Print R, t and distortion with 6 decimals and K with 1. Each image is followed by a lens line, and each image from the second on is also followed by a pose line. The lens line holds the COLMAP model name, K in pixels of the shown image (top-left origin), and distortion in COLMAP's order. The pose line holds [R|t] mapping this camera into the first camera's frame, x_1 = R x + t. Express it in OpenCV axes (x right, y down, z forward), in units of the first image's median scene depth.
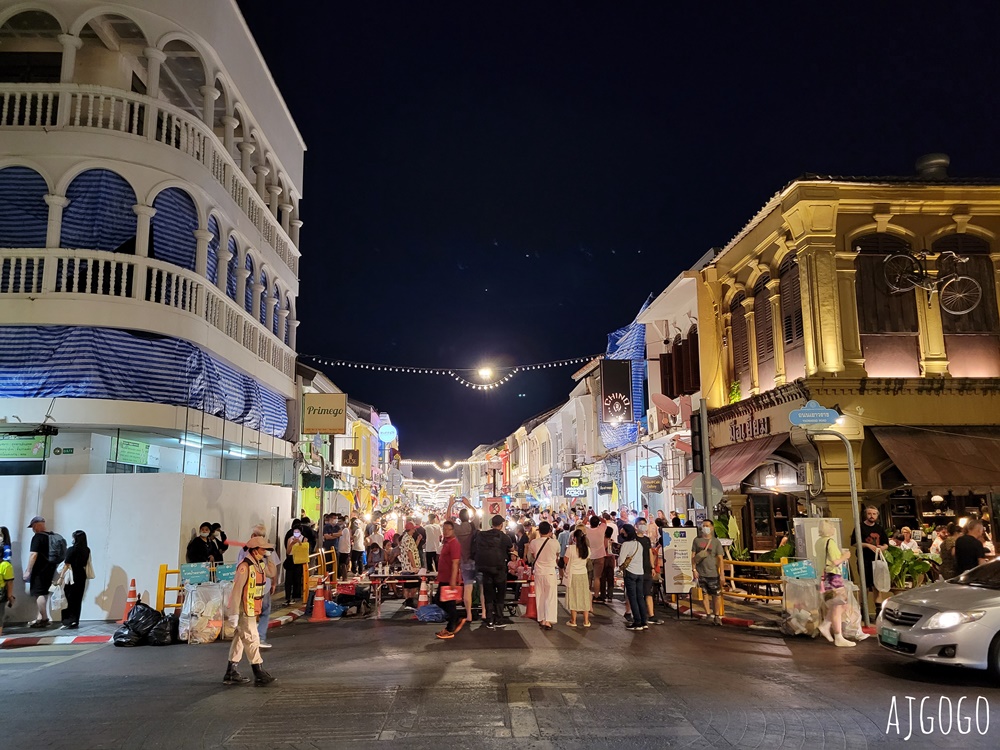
lens RADIAL K [[779.2, 0, 500.0], [0, 779.2, 375.0], [0, 0, 1]] dist [0.040884, 0.001076]
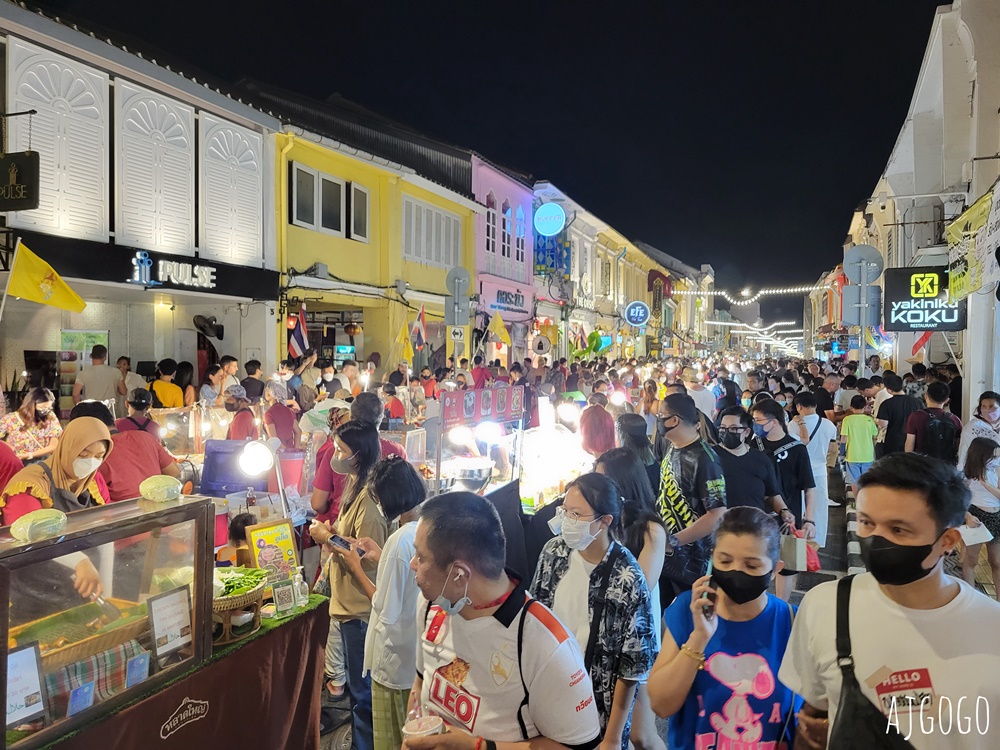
lens RADIAL K [[787.7, 0, 462.2], [0, 787.7, 373.0], [0, 0, 1]] dist [0.029483, -0.007727]
pose [[0.880134, 0.031070, -0.473707, 0.087135], [0.058490, 0.983156, 0.173157, 0.108756], [0.471108, -0.180108, 0.863492, 0.640194]]
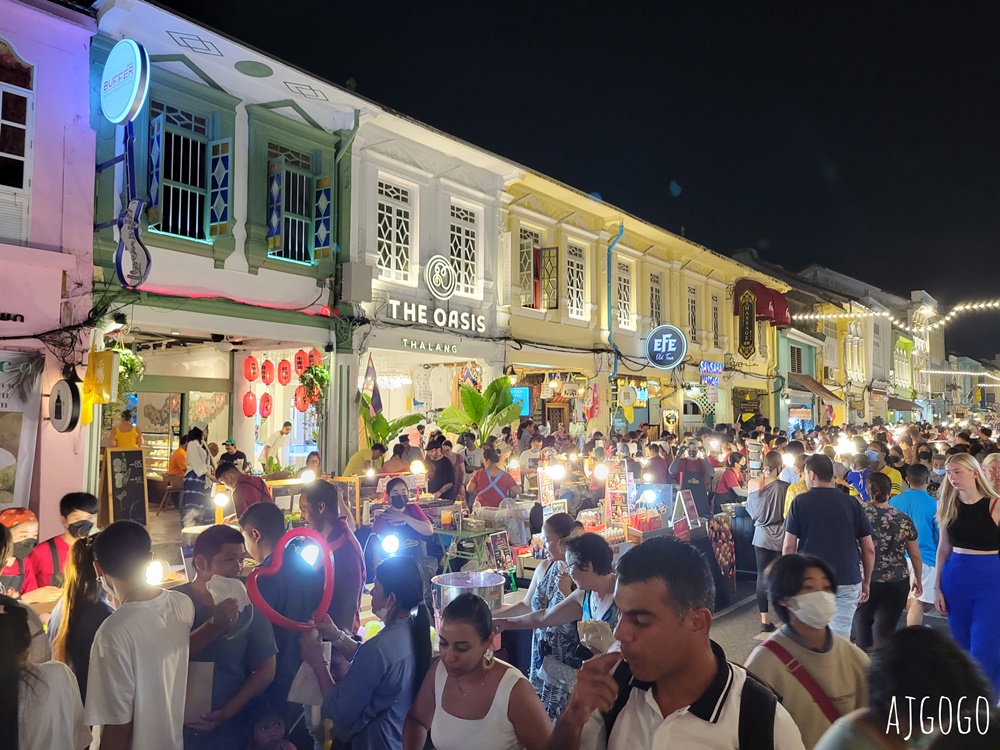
lens RADIAL K [[779.2, 0, 500.0], [0, 779.2, 375.0], [0, 0, 1]] dist [0.040884, 0.001076]
pose [[0.727276, -0.037239, -0.685334, 0.095686], [0.114029, 0.991206, 0.067149, 0.204756], [0.676806, -0.126984, 0.725127, 1.235669]]
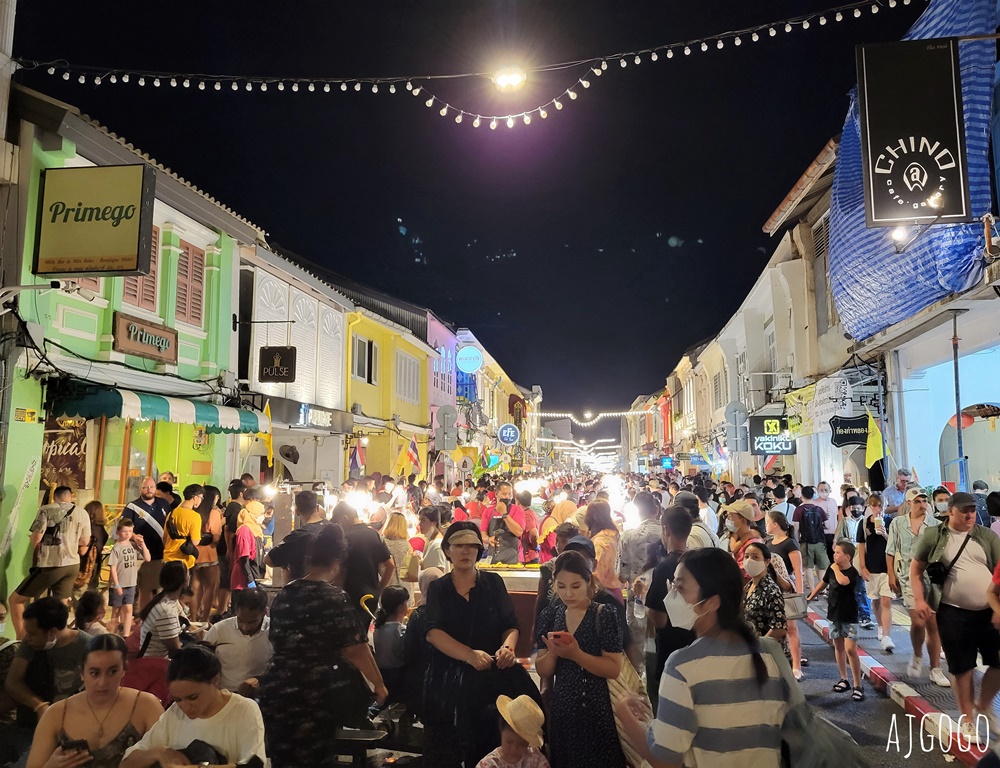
lens RADIAL K [[828.4, 0, 503.6], [0, 828.4, 360.6], [0, 0, 1]] dist [0.014198, 0.004721]
pose [[0.979095, -0.018337, -0.202576, 0.033836], [0.025023, 0.999222, 0.030497, 0.073765], [0.201859, -0.034929, 0.978792, 0.431044]]
